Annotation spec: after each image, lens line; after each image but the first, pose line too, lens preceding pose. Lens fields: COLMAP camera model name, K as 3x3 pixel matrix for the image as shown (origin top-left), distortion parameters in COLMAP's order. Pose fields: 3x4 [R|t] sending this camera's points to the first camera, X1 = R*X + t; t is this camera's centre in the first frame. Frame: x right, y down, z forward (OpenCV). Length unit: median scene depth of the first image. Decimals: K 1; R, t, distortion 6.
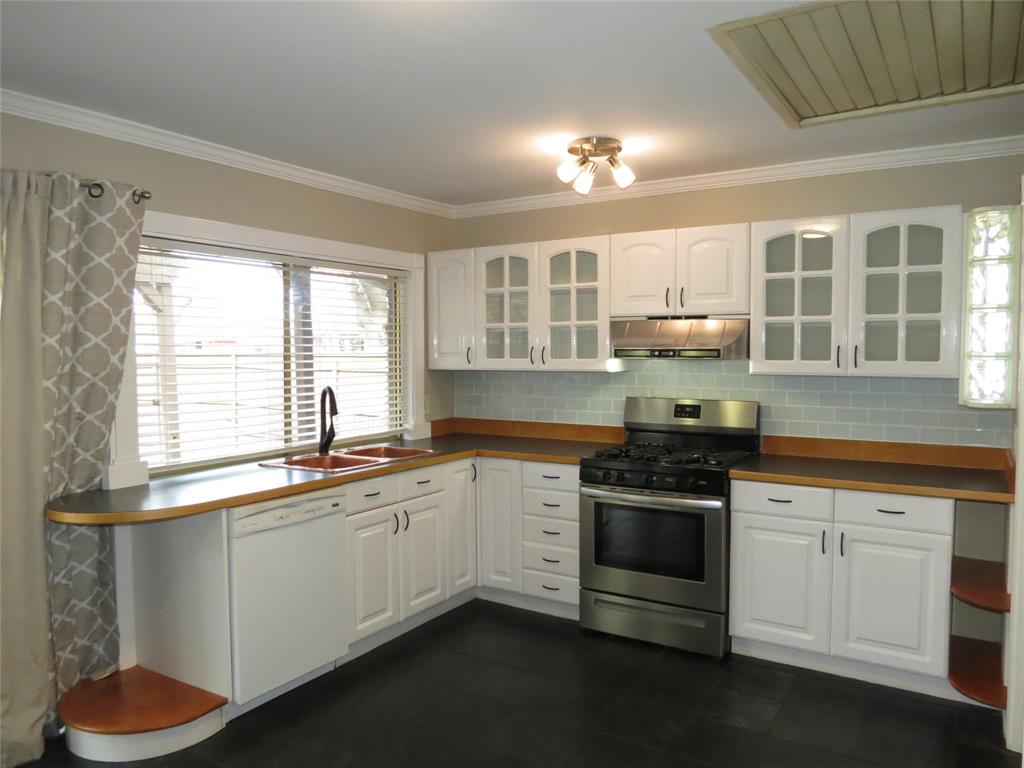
lens RADIAL K [[736.0, 0, 511.2], [0, 736.0, 384.8], [0, 0, 1]] dist [-0.017271, -0.001508]
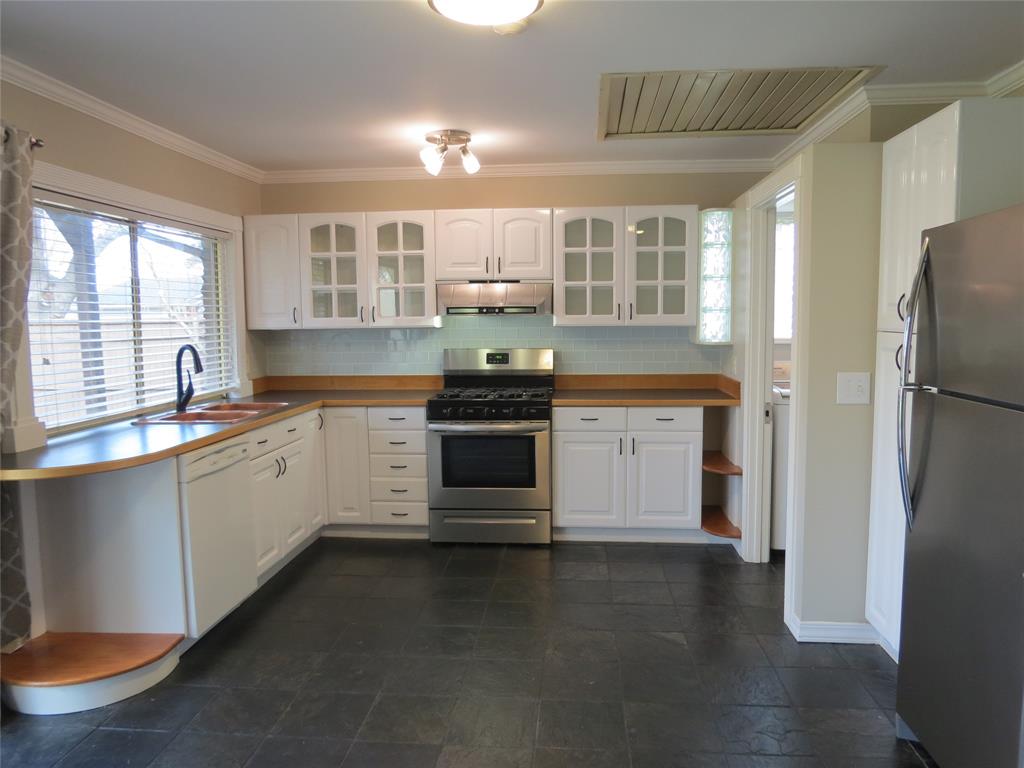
lens RADIAL K [[736.0, 0, 513.6], [0, 736.0, 385.5], [0, 0, 1]] dist [-0.017271, -0.001508]
pose [[0.888887, -0.048539, 0.455548, -0.334896], [0.029859, 0.998395, 0.048118, 0.025181], [-0.457152, -0.029169, 0.888910, -0.116975]]
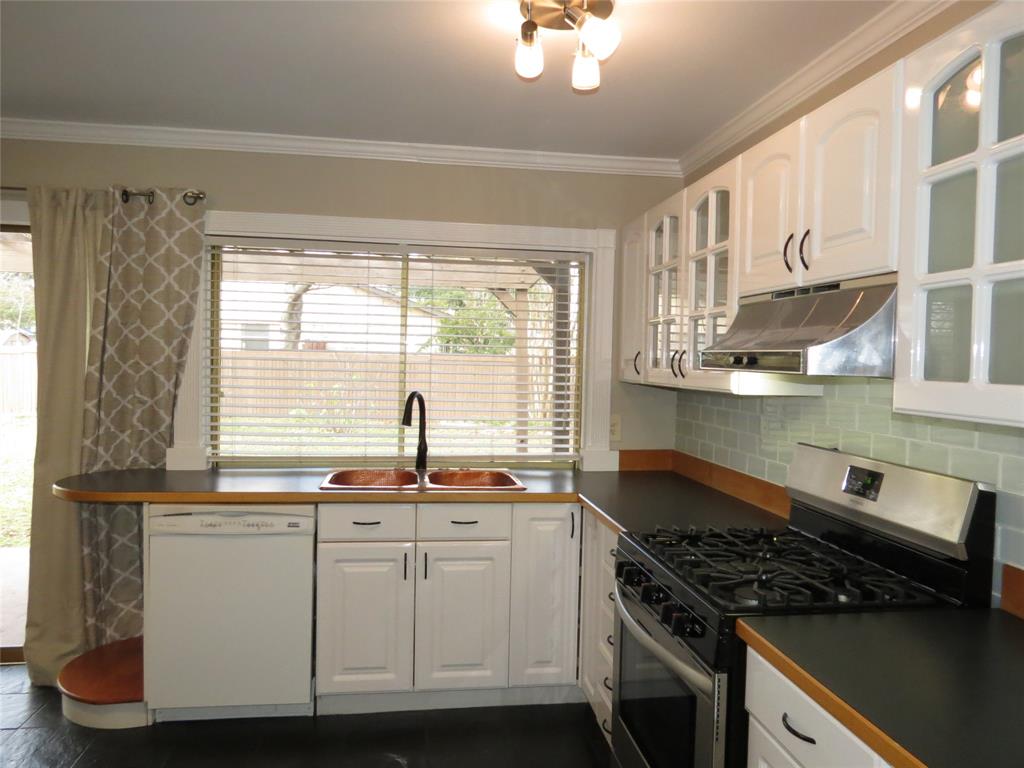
lens RADIAL K [[736.0, 0, 510.5], [0, 736.0, 387.5], [0, 0, 1]] dist [-0.017271, -0.001508]
pose [[0.648055, 0.048386, -0.760055, 0.510601], [-0.063280, 0.997950, 0.009576, -0.019327], [0.758960, 0.041891, 0.649788, 0.561676]]
